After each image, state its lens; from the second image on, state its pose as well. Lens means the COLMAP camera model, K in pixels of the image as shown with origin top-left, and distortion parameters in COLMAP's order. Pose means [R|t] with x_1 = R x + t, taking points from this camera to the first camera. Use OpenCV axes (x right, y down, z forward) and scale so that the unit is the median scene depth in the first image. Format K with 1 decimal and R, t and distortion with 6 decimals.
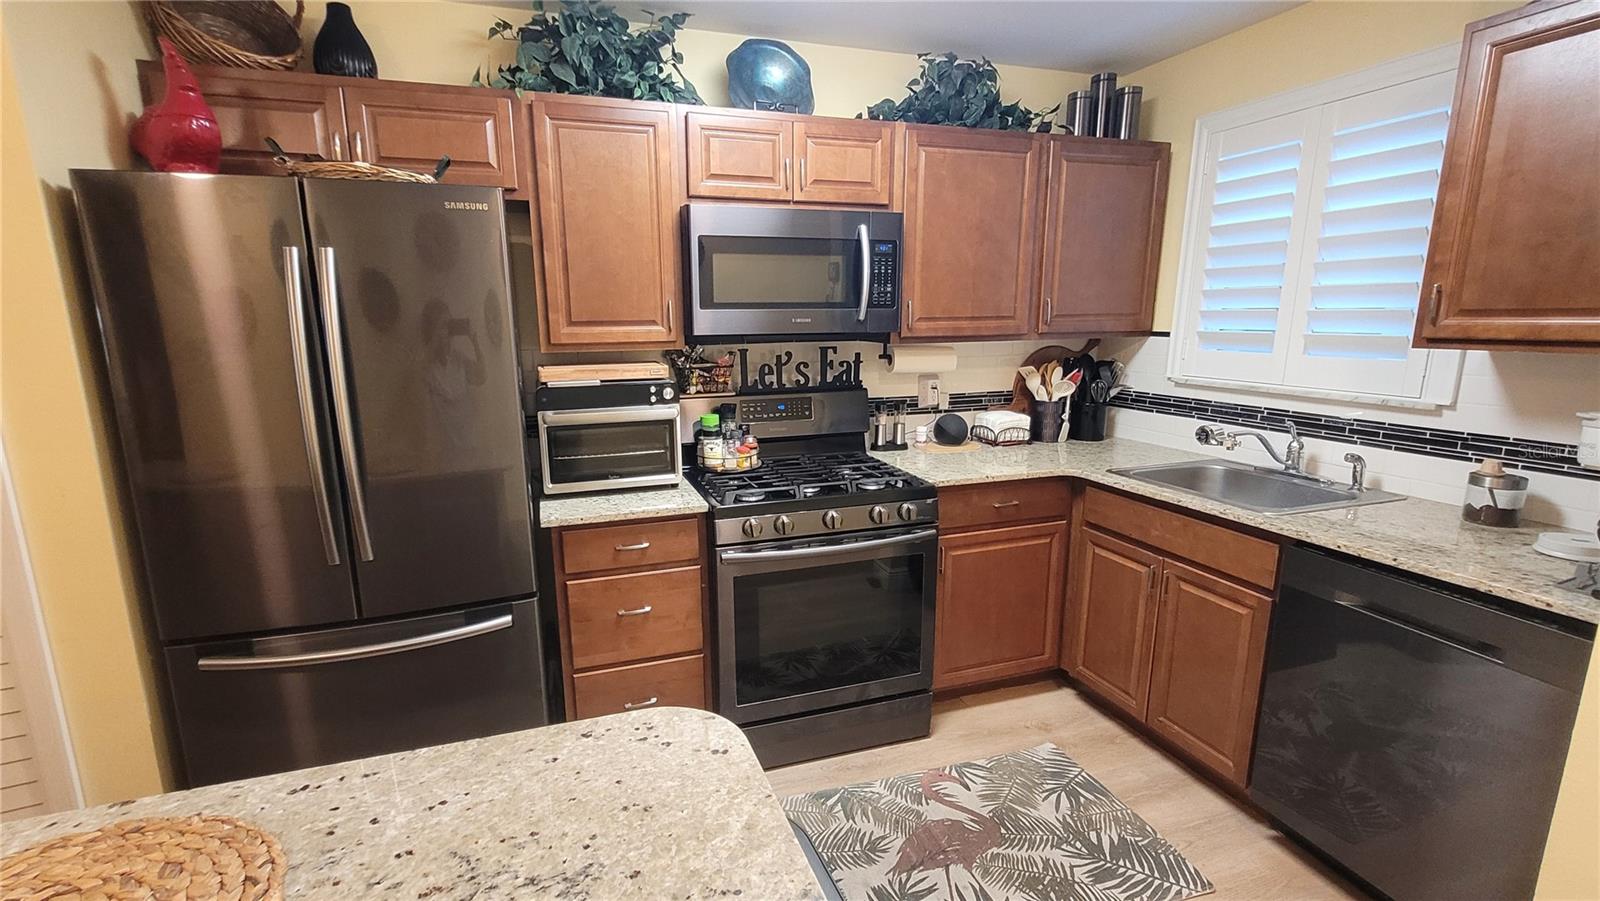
lens RADIAL K [[724.7, 0, 801.3], [0, 724.7, 463.0], [0, 0, 1]] dist [0.002457, -0.001203]
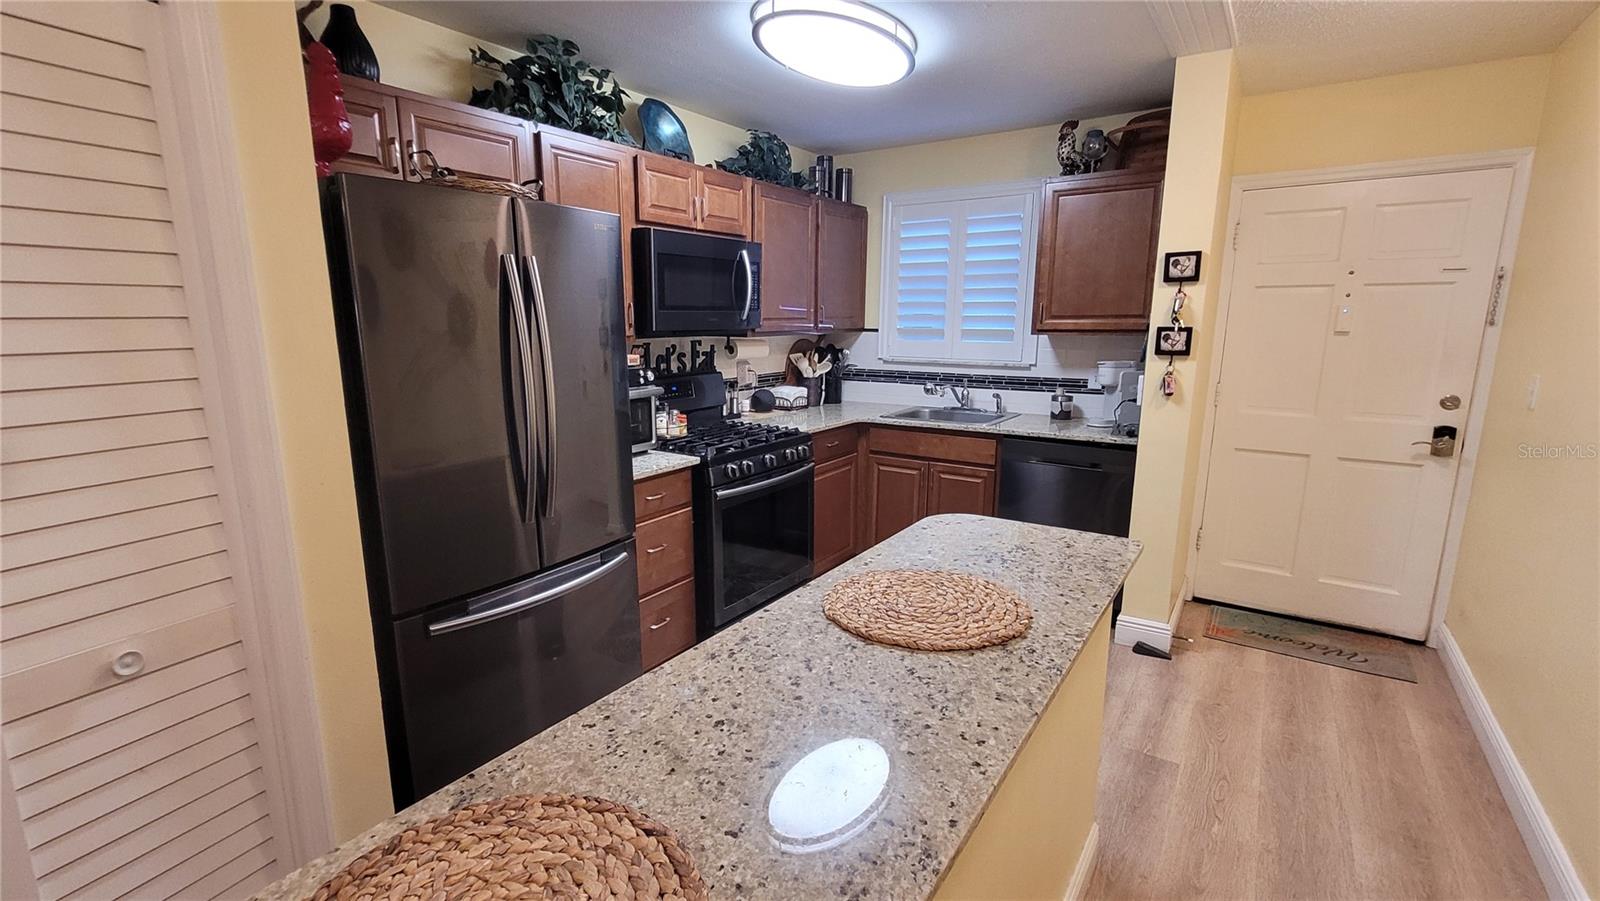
lens RADIAL K [[724.7, 0, 801.3], [0, 724.7, 463.0], [0, 0, 1]] dist [0.002457, -0.001203]
pose [[0.787582, -0.113305, 0.605703, -0.631619], [0.116427, 0.992607, 0.034293, 0.034517], [-0.605110, 0.043512, 0.794952, -0.132619]]
